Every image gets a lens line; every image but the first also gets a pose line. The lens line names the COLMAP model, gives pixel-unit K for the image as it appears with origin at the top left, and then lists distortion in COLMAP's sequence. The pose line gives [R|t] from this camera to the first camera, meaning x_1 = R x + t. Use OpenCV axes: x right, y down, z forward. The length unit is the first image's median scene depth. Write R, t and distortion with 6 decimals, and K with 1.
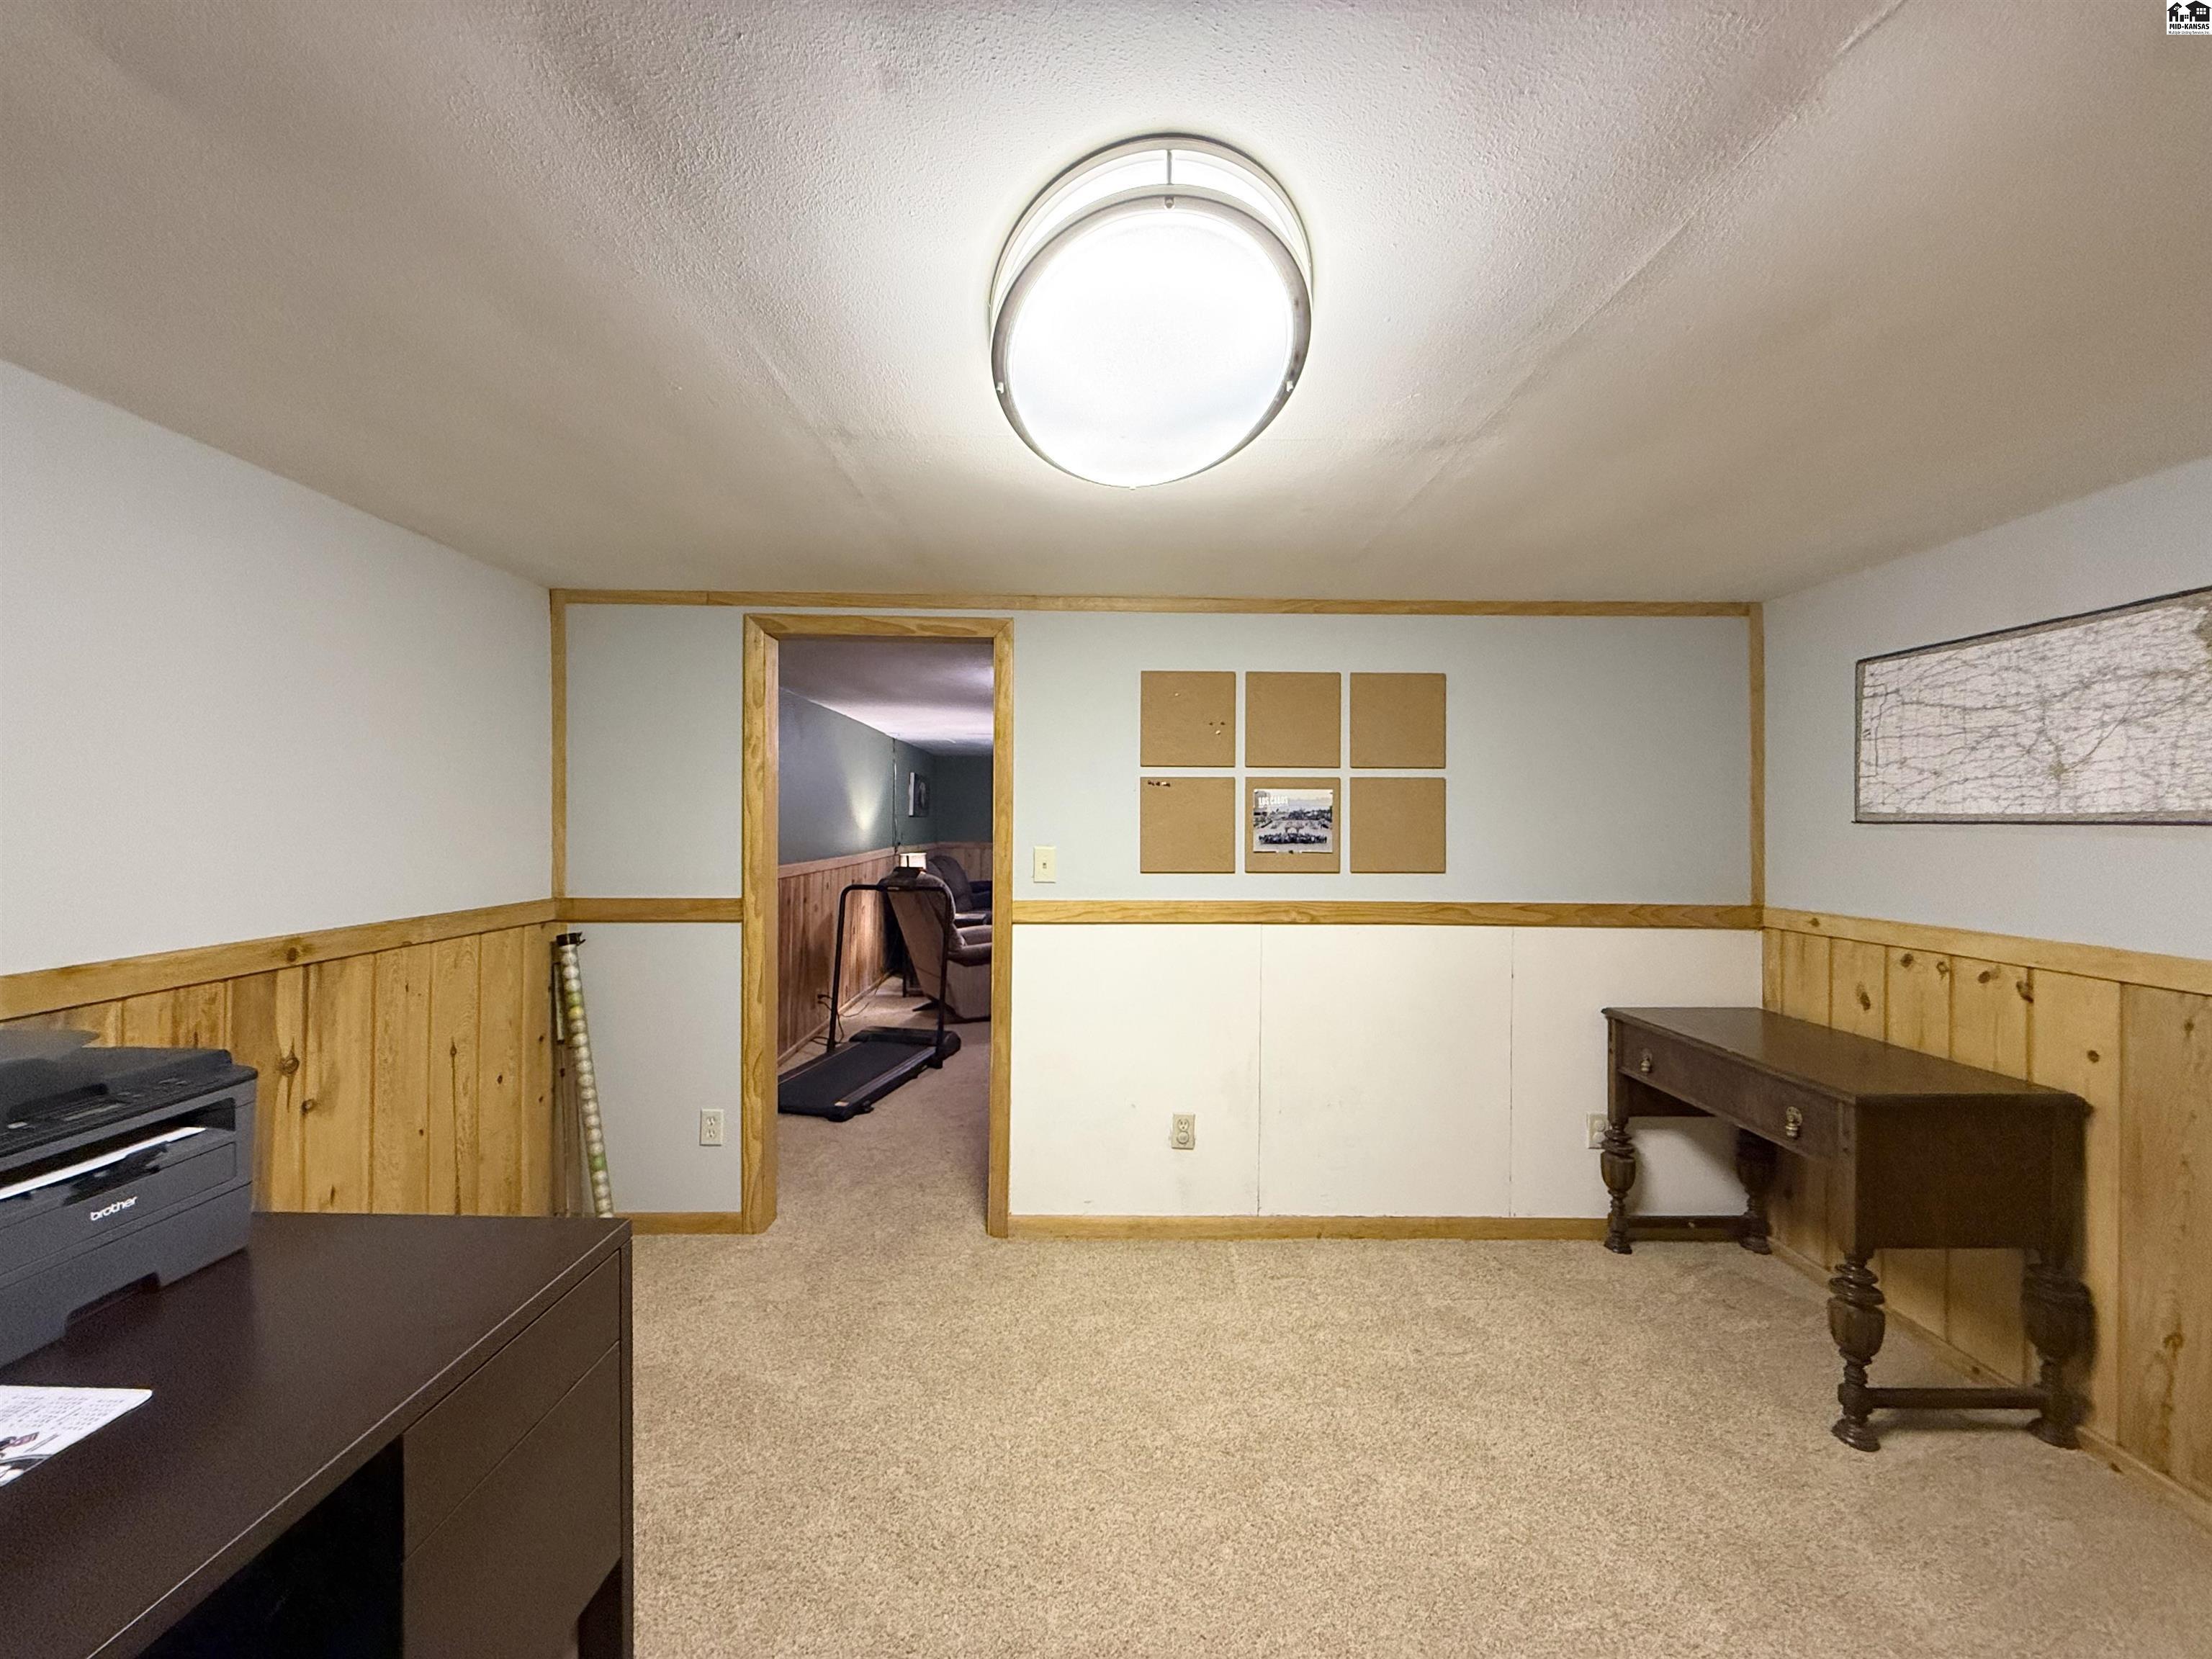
lens RADIAL K [[880.9, 0, 1097.6], [0, 880.9, 825.8], [0, 0, 1]] dist [0.000526, 0.000513]
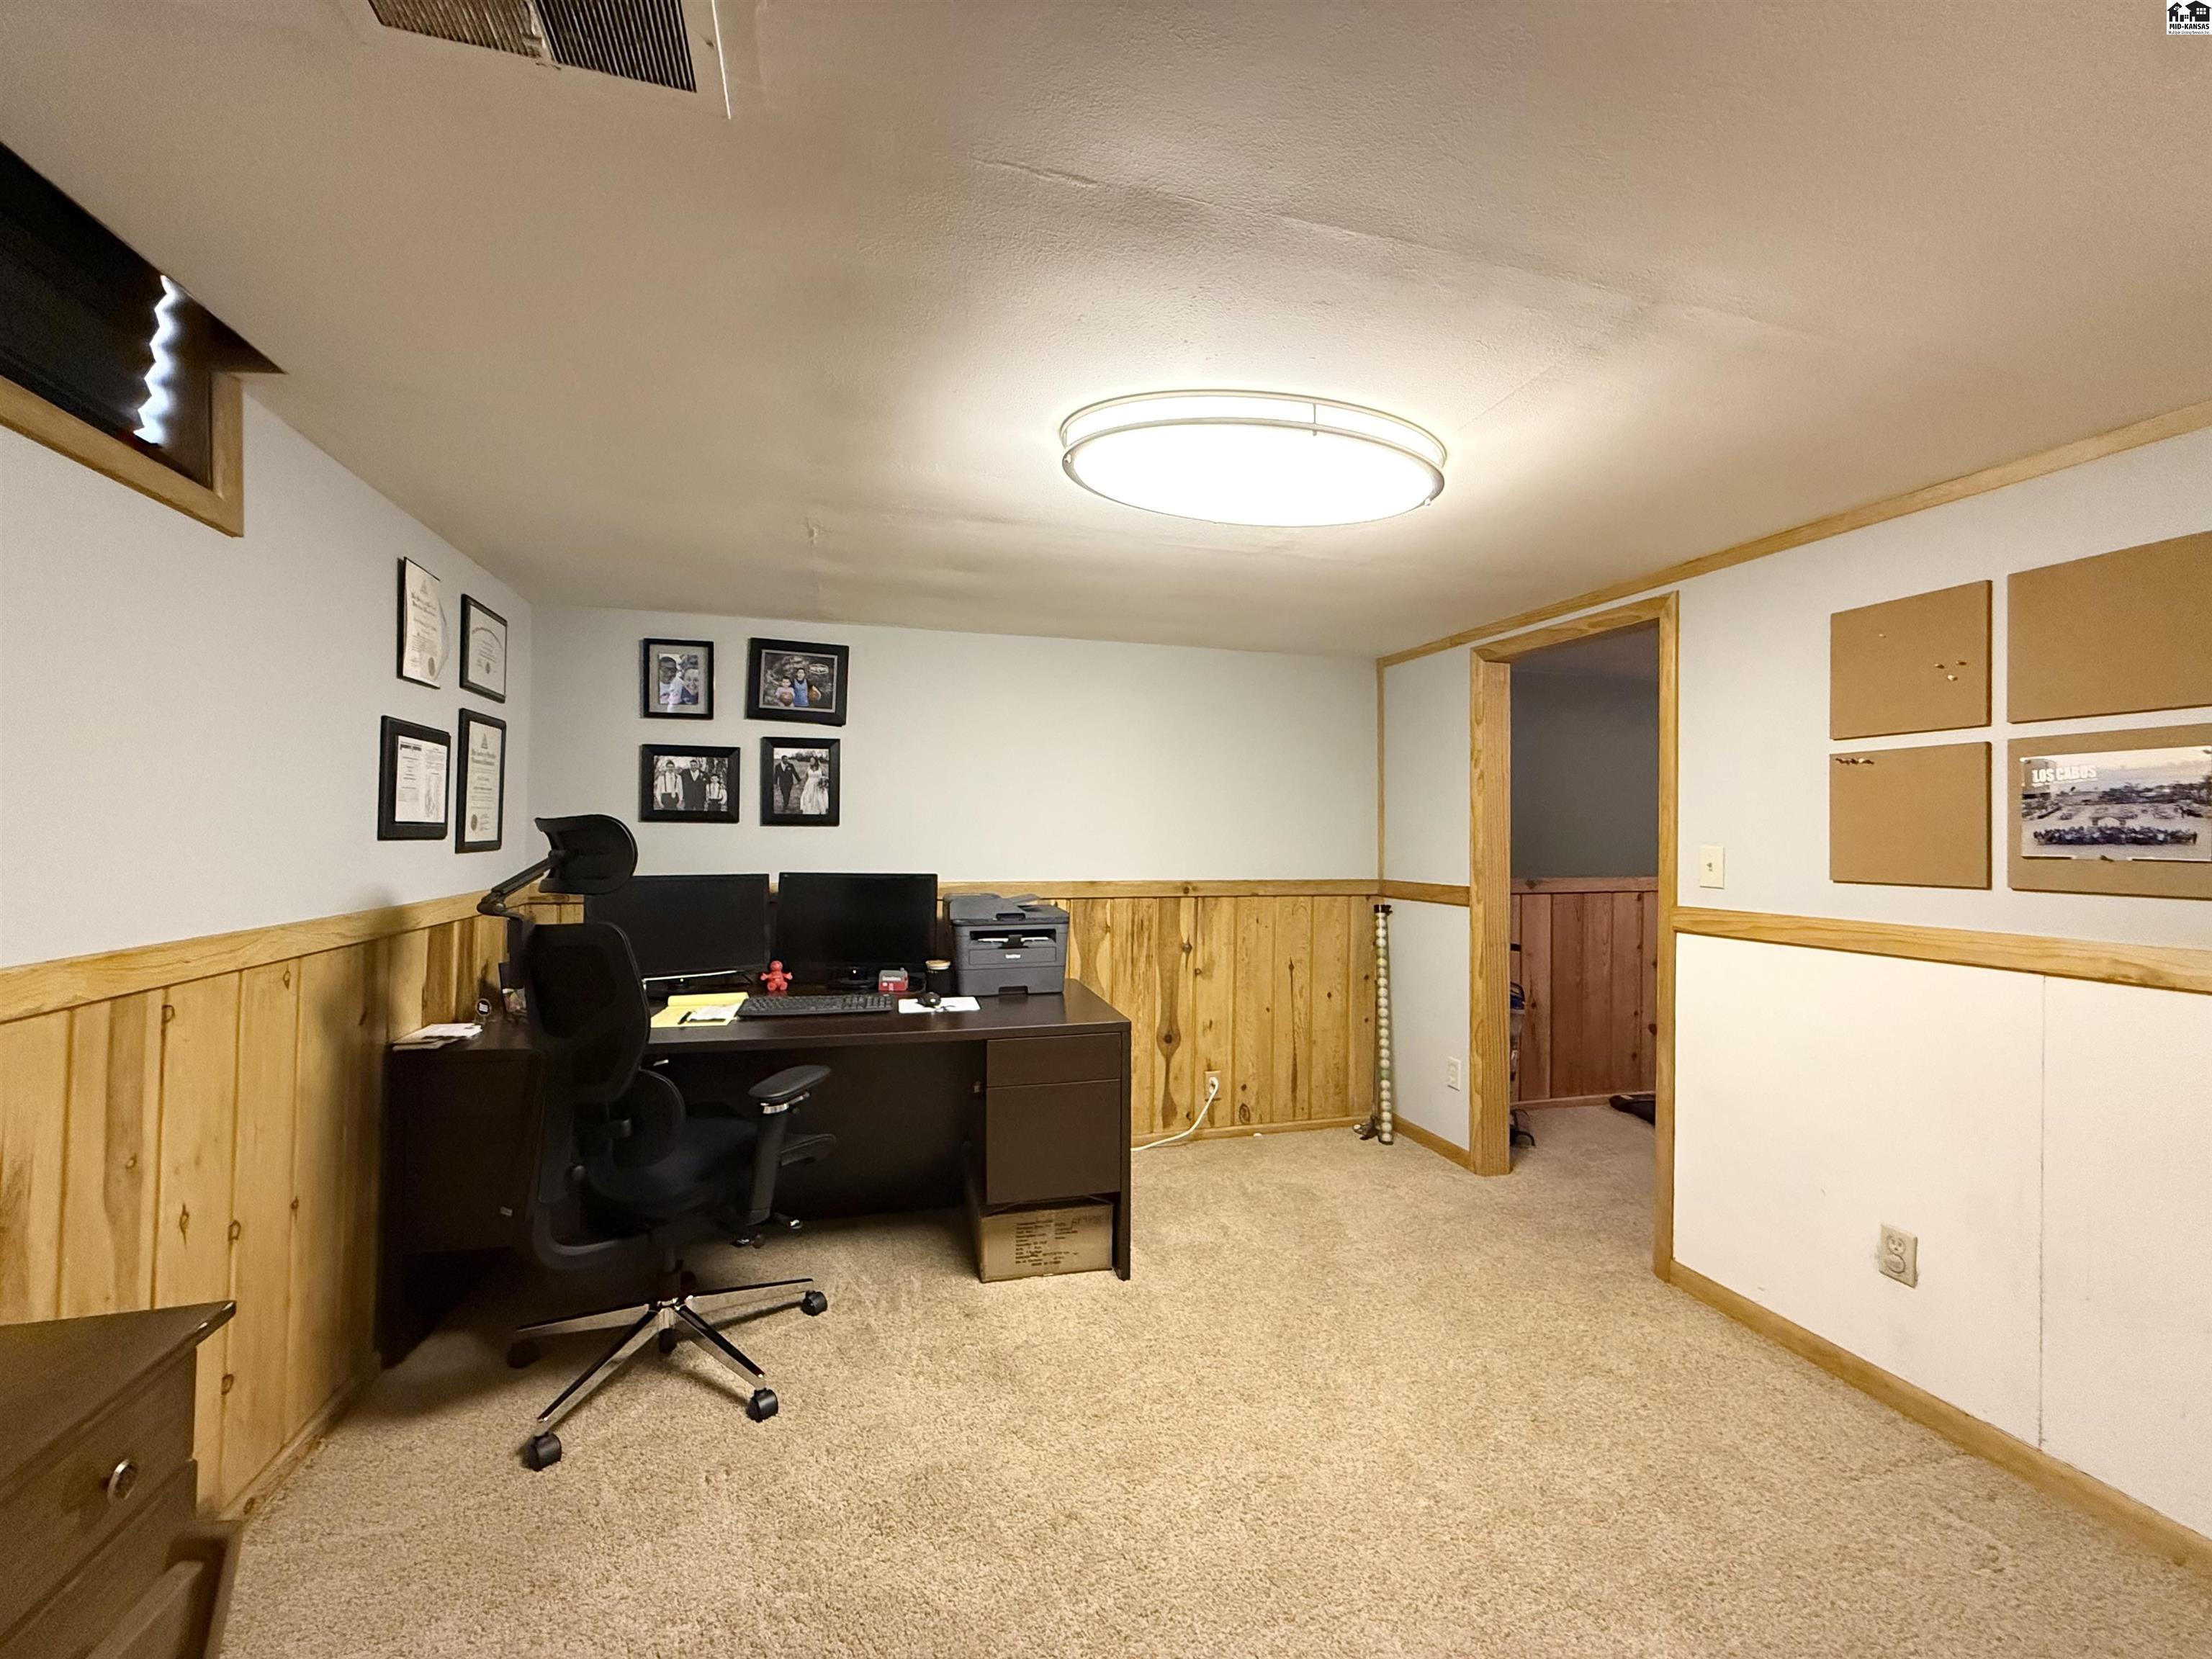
lens RADIAL K [[880.9, 0, 1097.6], [0, 880.9, 825.8], [0, 0, 1]] dist [0.000526, 0.000513]
pose [[0.265235, -0.012899, -0.964097, 0.691622], [-0.012186, 0.999786, -0.016729, 0.029402], [0.964107, 0.016185, 0.265021, 0.222555]]
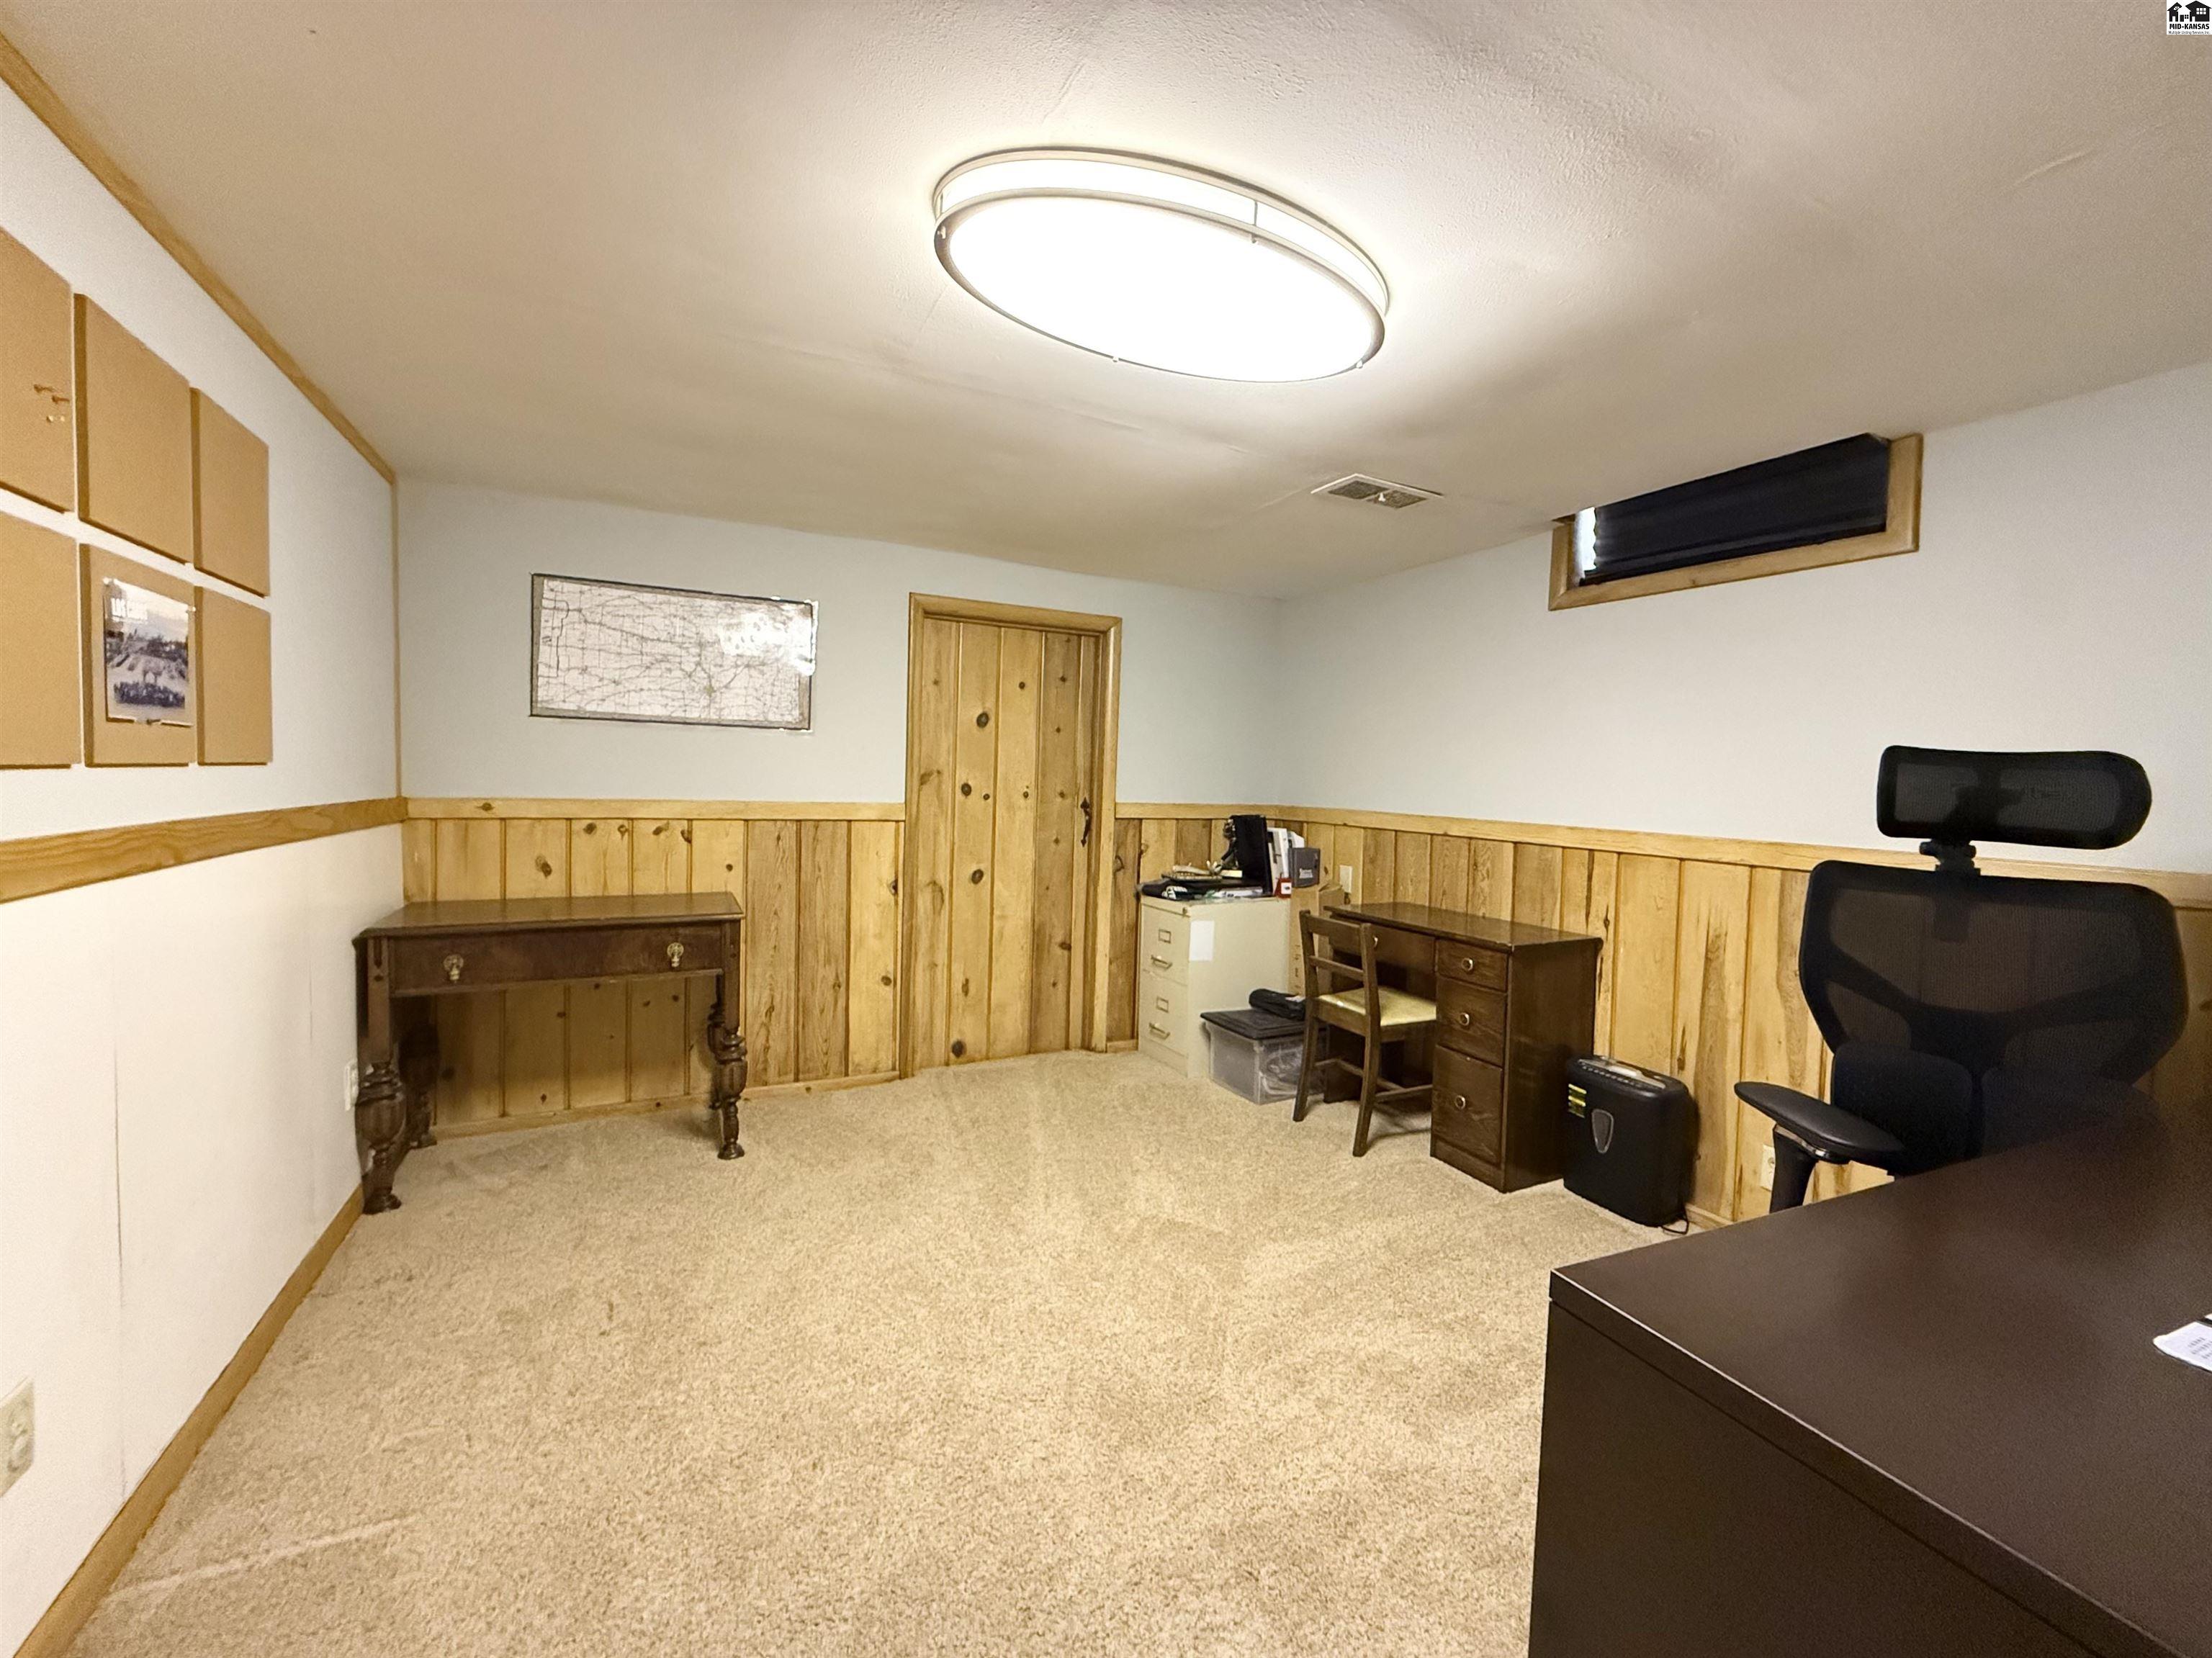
lens RADIAL K [[890.8, 0, 1096.9], [0, 890.8, 821.8], [0, 0, 1]] dist [0.000308, -0.000160]
pose [[-0.422602, -0.063492, 0.904089, -0.510591], [-0.028347, 0.997981, 0.056835, 0.047640], [-0.905872, -0.001610, -0.423549, 0.835206]]
